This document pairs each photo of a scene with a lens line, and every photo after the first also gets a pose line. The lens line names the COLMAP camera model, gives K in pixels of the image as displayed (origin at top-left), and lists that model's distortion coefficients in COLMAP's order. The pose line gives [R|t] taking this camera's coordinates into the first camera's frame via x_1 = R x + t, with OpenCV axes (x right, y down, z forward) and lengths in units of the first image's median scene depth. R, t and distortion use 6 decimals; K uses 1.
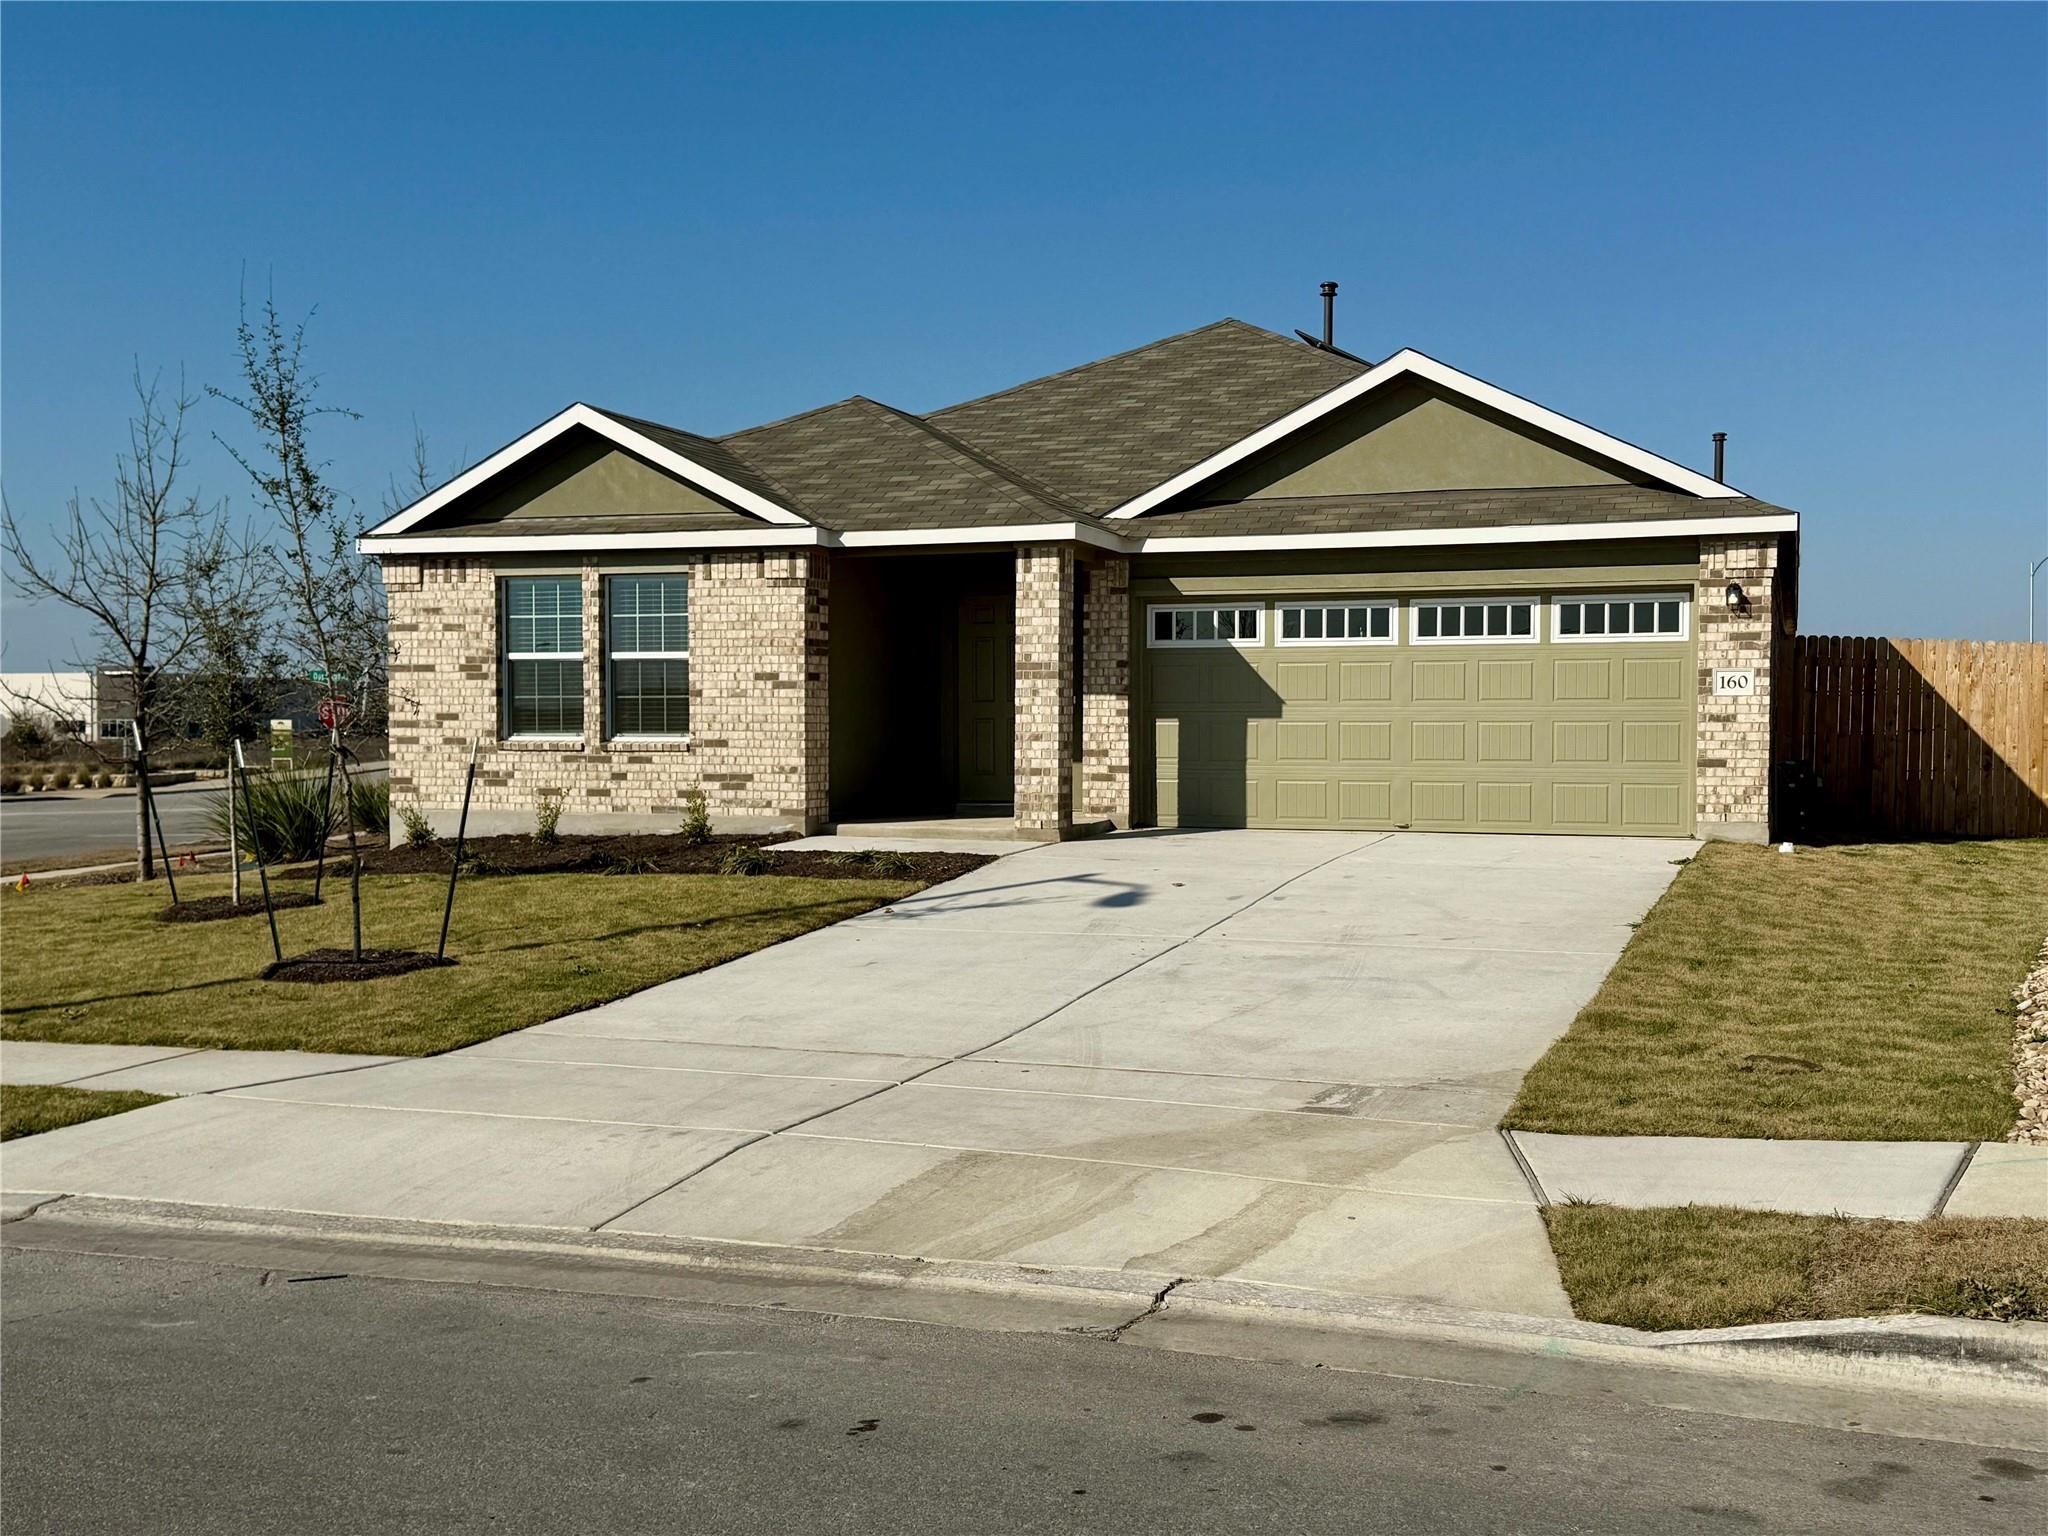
lens RADIAL K [[2155.5, 0, 1027.3], [0, 2155.5, 771.7], [0, 0, 1]] dist [0.189766, -0.390004]
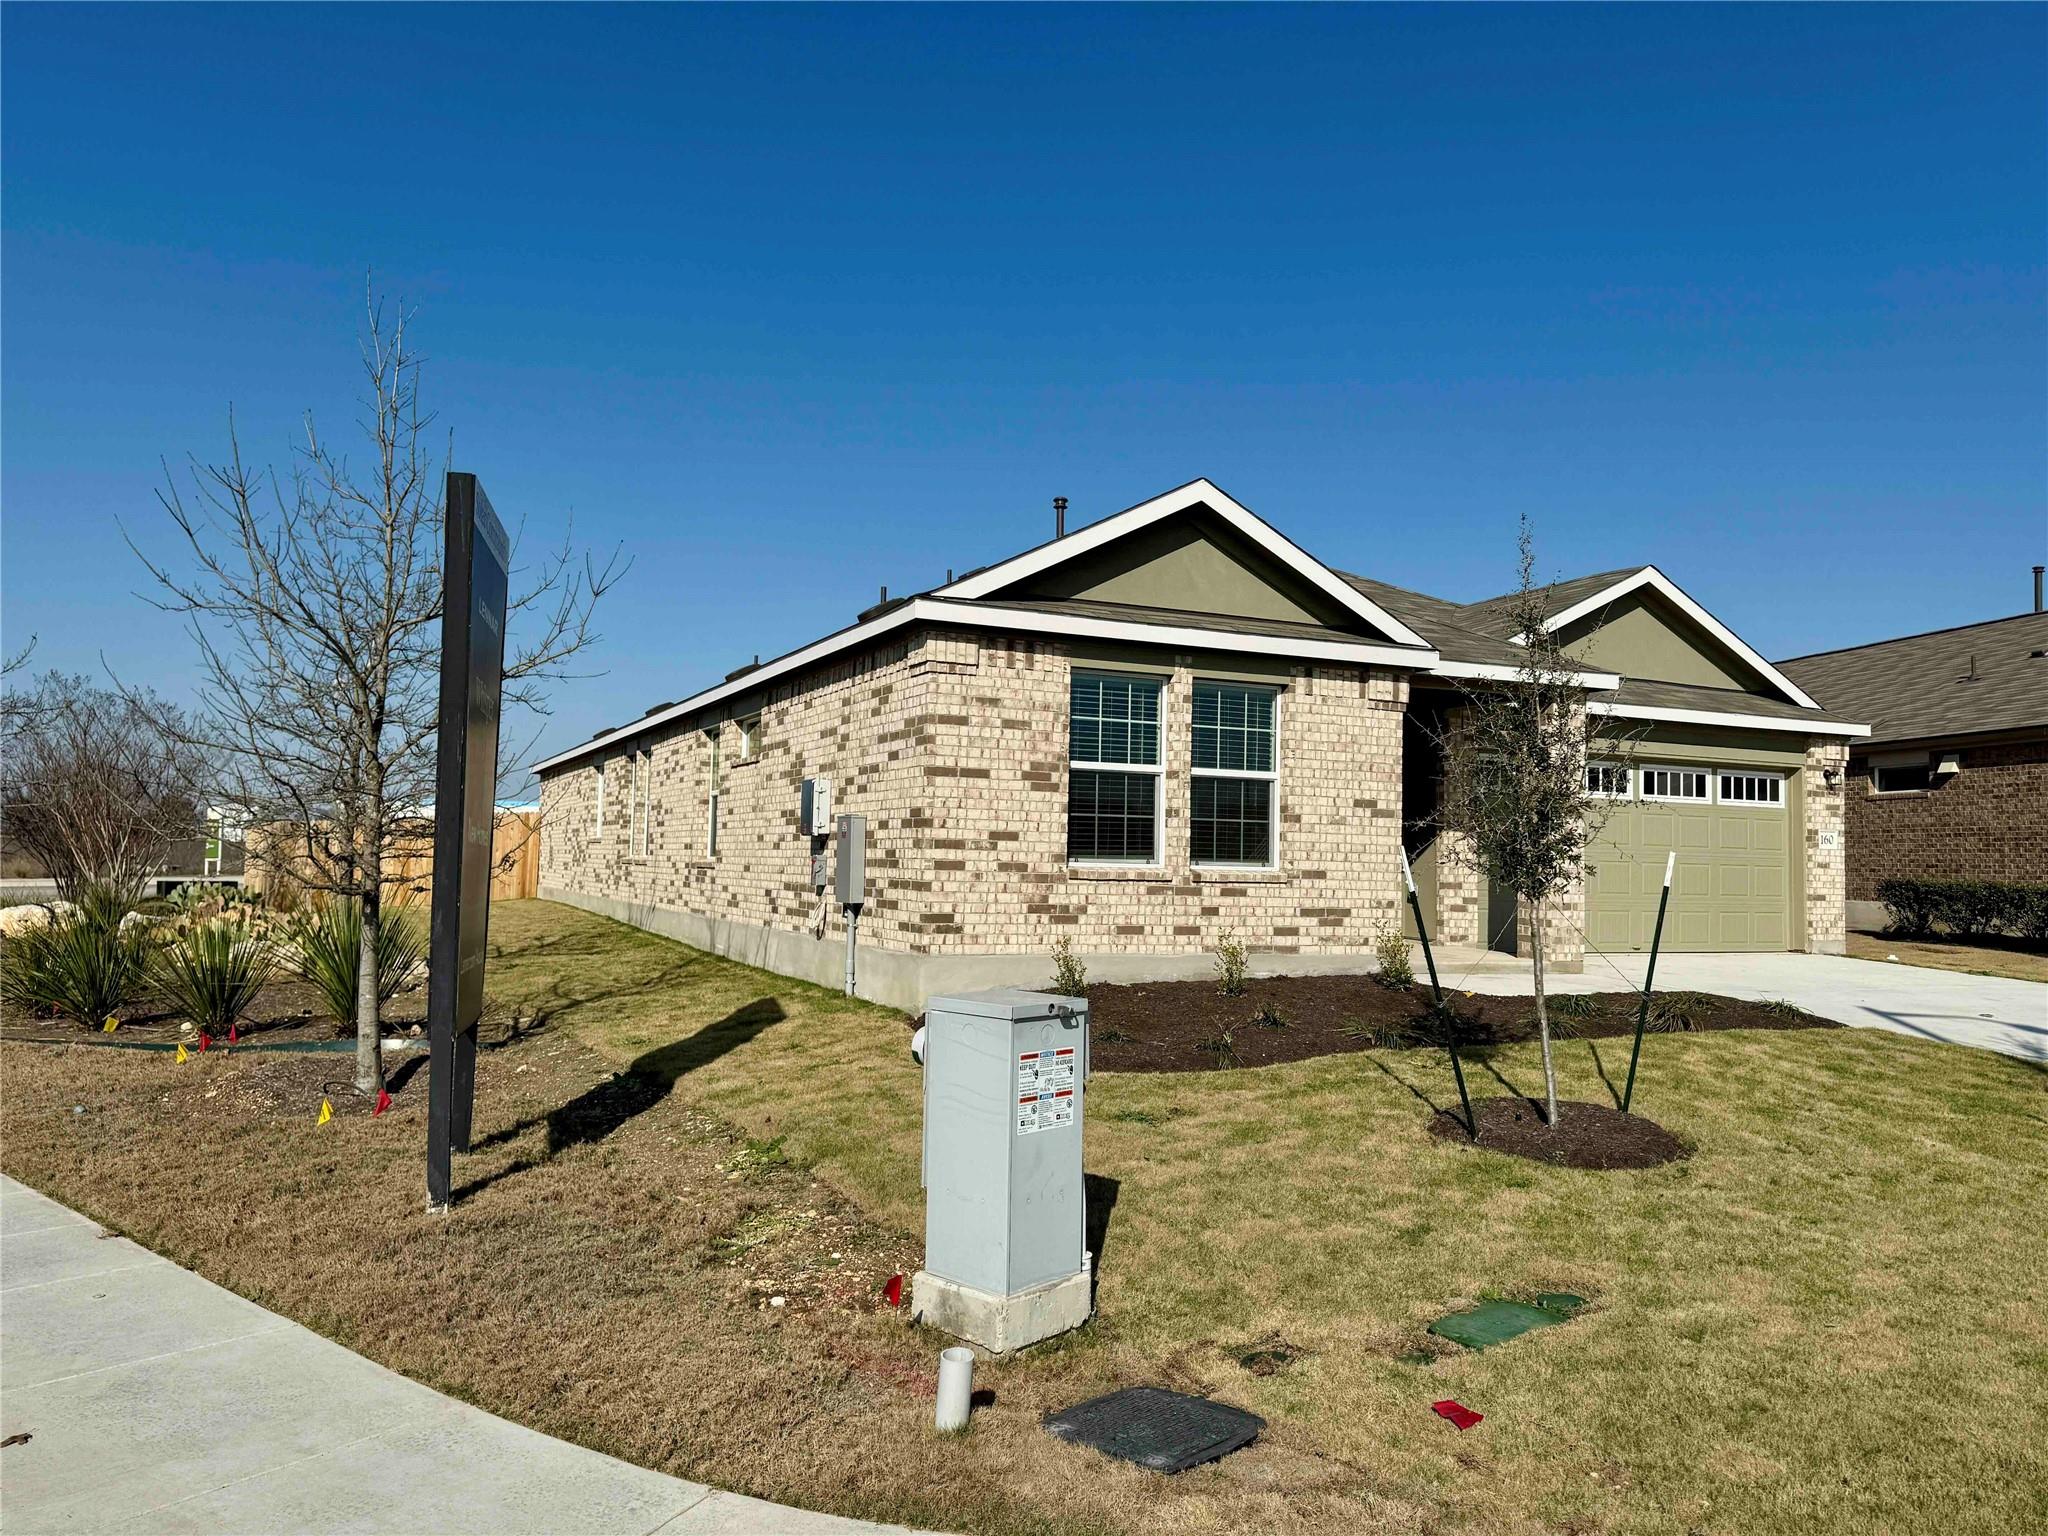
lens RADIAL K [[1428.7, 0, 1026.6], [0, 1428.7, 769.1], [0, 0, 1]] dist [0.125958, -0.183002]
pose [[0.712695, 0.059197, 0.698972, -0.643325], [-0.006280, 0.996931, -0.078029, -0.009348], [-0.701446, 0.051222, 0.710880, 0.644707]]
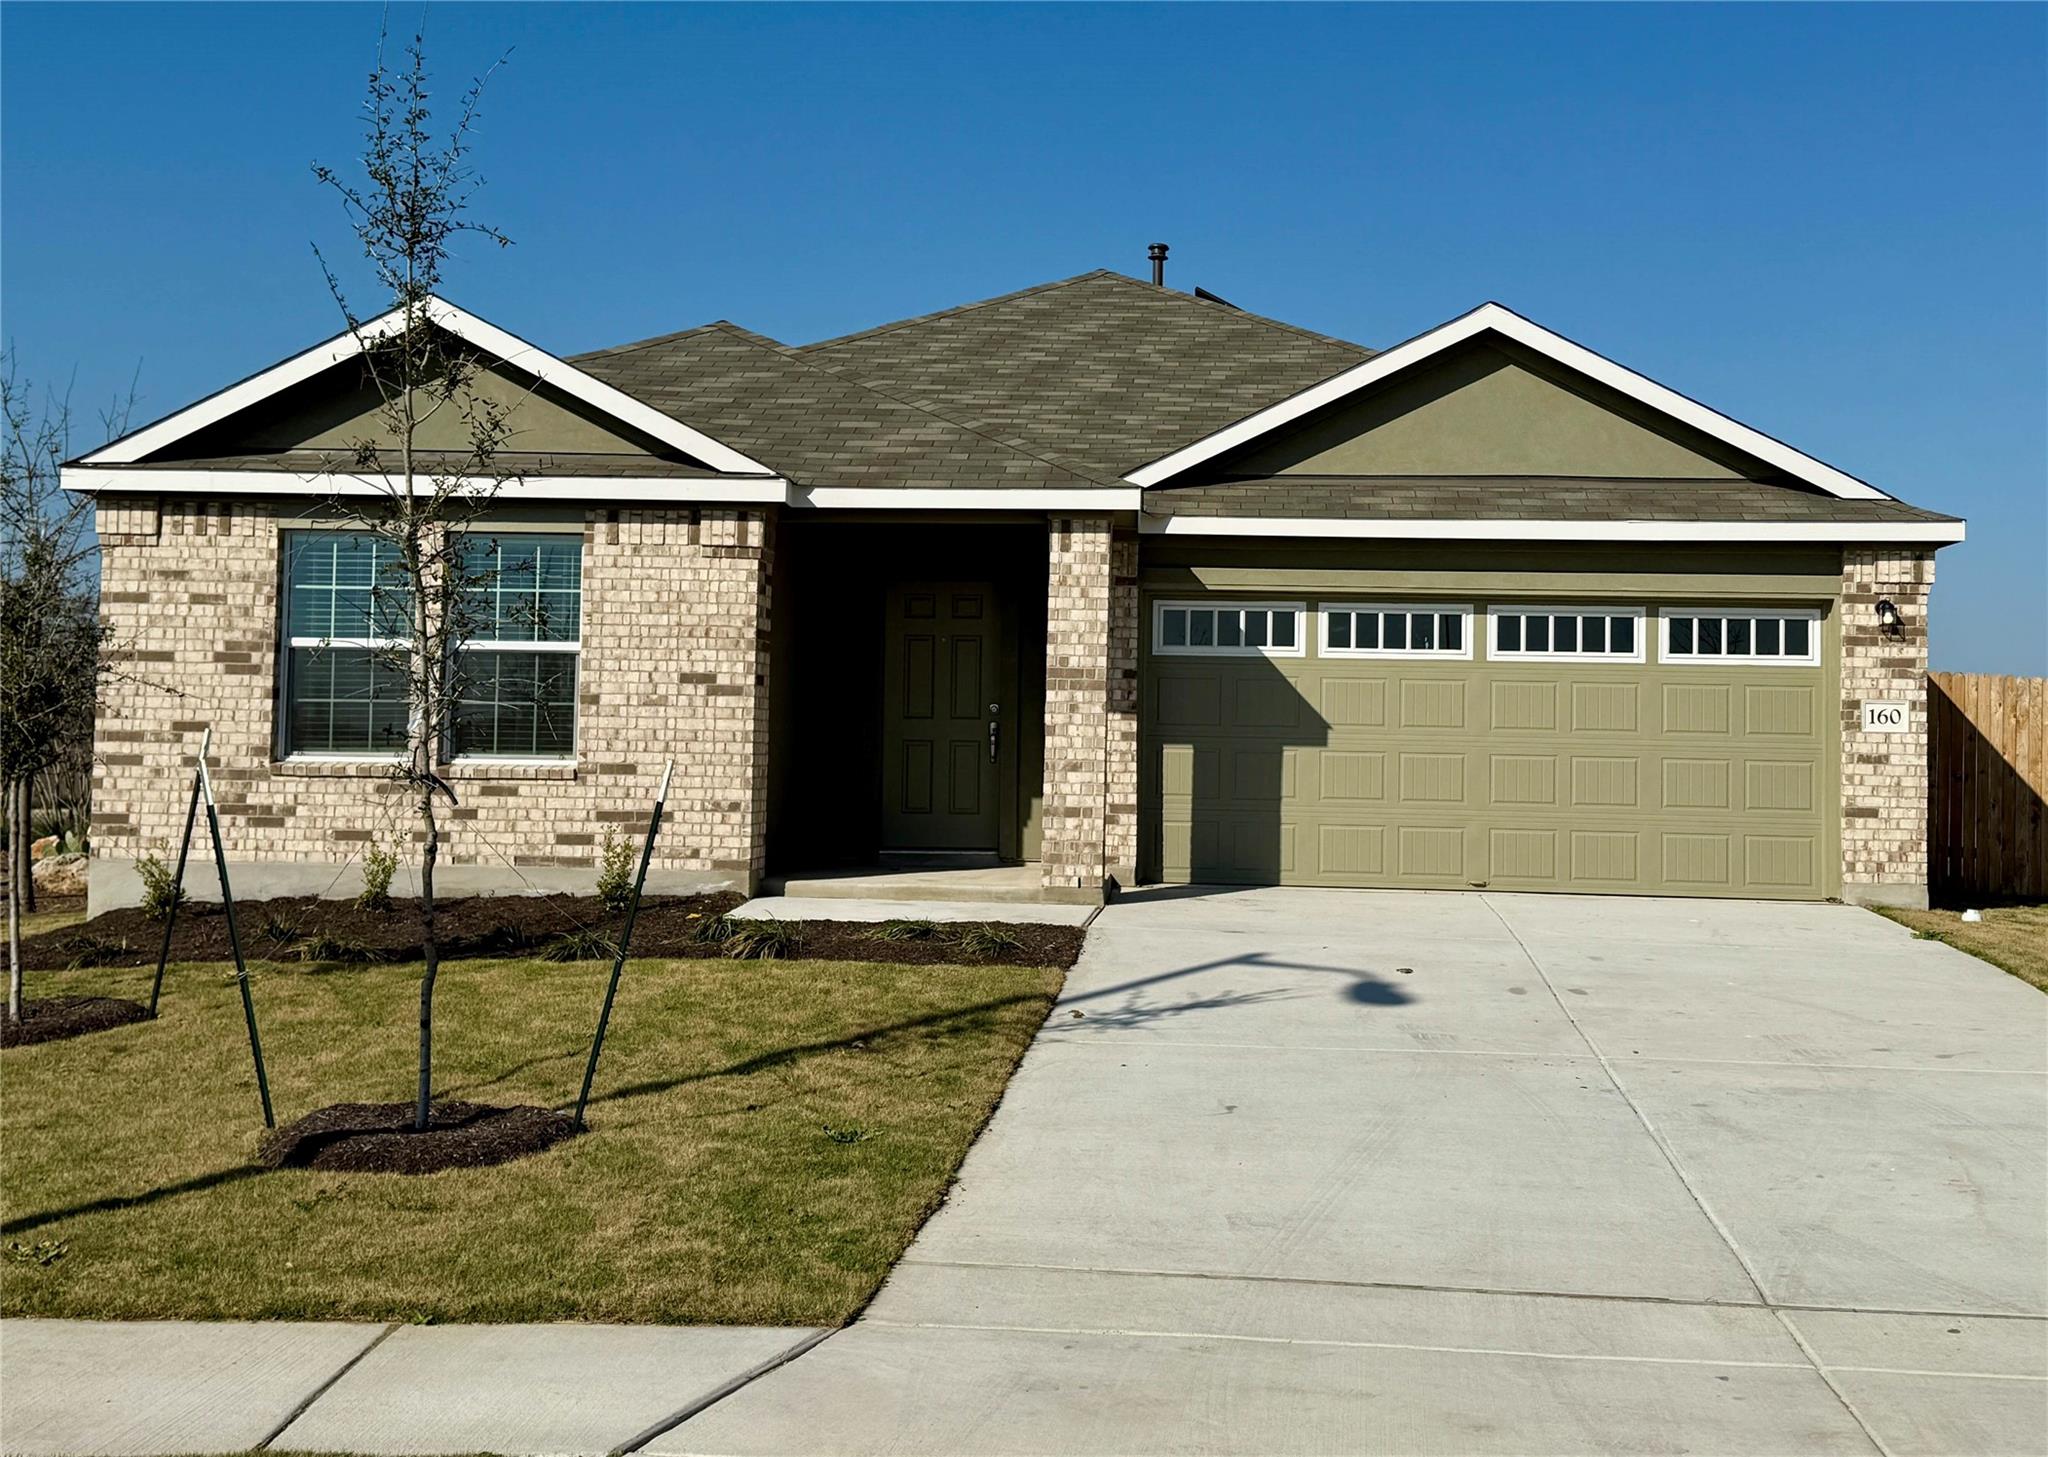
lens RADIAL K [[2251.2, 0, 1027.7], [0, 2251.2, 634.1], [0, 0, 1]] dist [0.226975, -0.596694]
pose [[0.957840, 0.031504, 0.285571, -0.227327], [-0.010630, 0.997175, -0.074355, -0.003095], [-0.287107, 0.068185, 0.955469, 0.228295]]
